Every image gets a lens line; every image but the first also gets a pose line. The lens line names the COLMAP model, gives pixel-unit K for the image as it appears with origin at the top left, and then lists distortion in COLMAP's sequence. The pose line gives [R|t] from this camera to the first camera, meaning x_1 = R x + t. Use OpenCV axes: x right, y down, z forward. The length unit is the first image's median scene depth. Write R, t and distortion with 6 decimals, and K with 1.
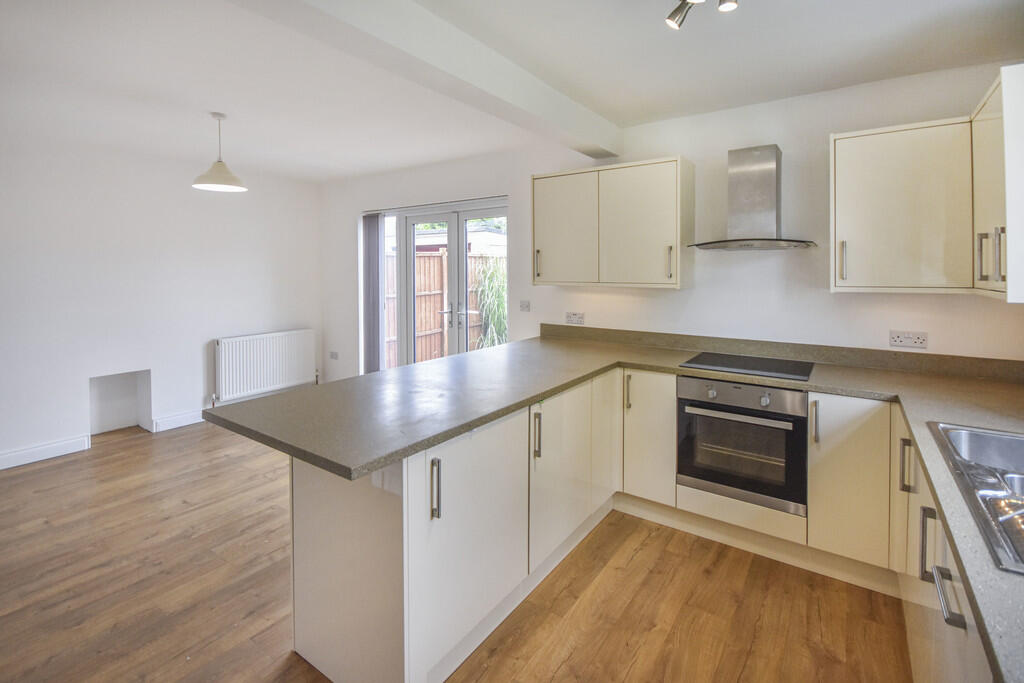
lens RADIAL K [[476.0, 0, 507.5], [0, 476.0, 272.0], [0, 0, 1]] dist [-0.000835, -0.001348]
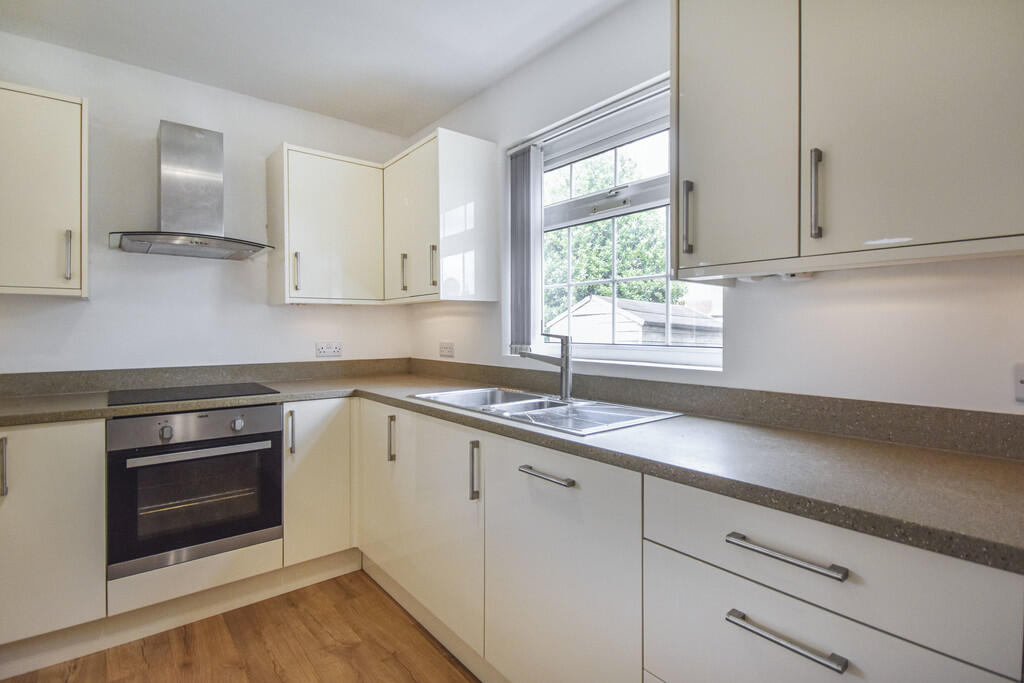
lens RADIAL K [[495.8, 0, 510.5], [0, 495.8, 327.2], [0, 0, 1]] dist [0.000989, -0.000143]
pose [[0.262888, 0.005085, 0.964813, -0.187926], [0.007293, 0.999947, -0.007258, 0.104692], [-0.964799, 0.008944, 0.262837, 0.286016]]
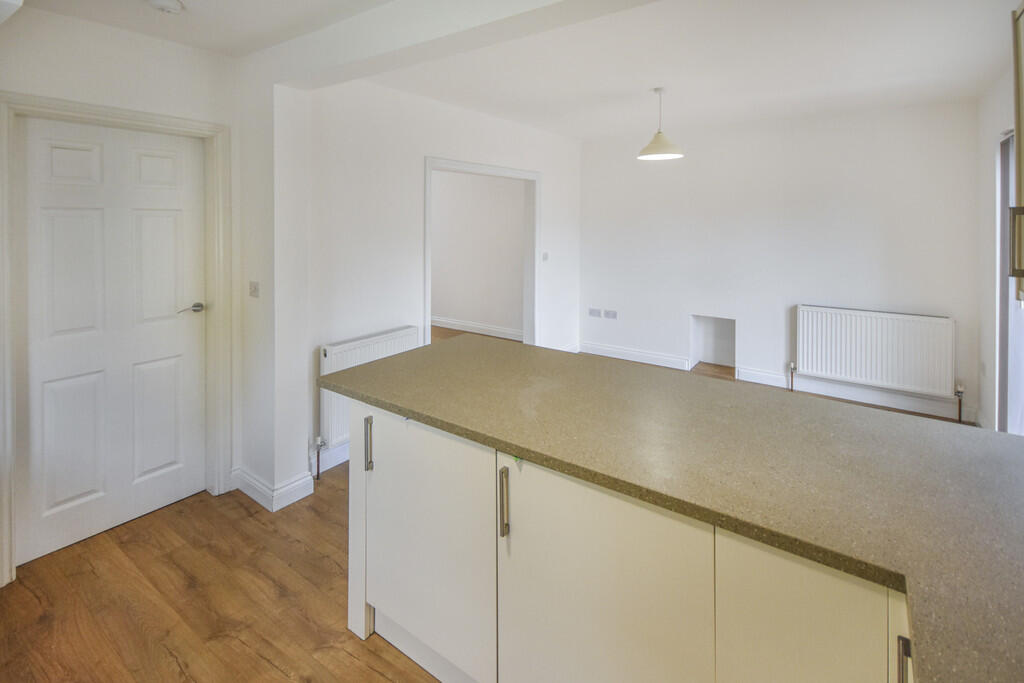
lens RADIAL K [[475.6, 0, 512.0], [0, 475.6, 341.5], [0, 0, 1]] dist [-0.000797, -0.000112]
pose [[-0.001333, 0.229448, -0.973320, 1.090515], [-0.028645, 0.972913, 0.229391, 0.005013], [0.999589, 0.028186, 0.005275, 1.158700]]
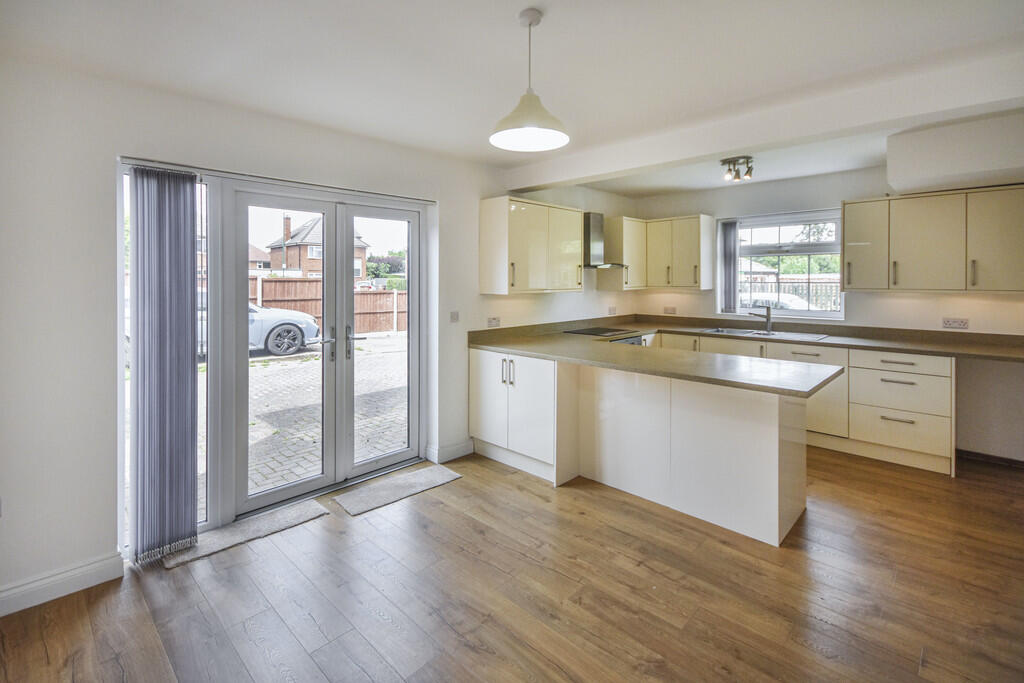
lens RADIAL K [[473.2, 0, 510.5], [0, 473.2, 282.8], [0, 0, 1]] dist [0.020764, -0.000088]
pose [[0.150322, -0.008361, 0.988602, -1.505354], [0.008578, 0.999938, 0.007153, -0.010348], [-0.988600, 0.007405, 0.150384, 1.191695]]
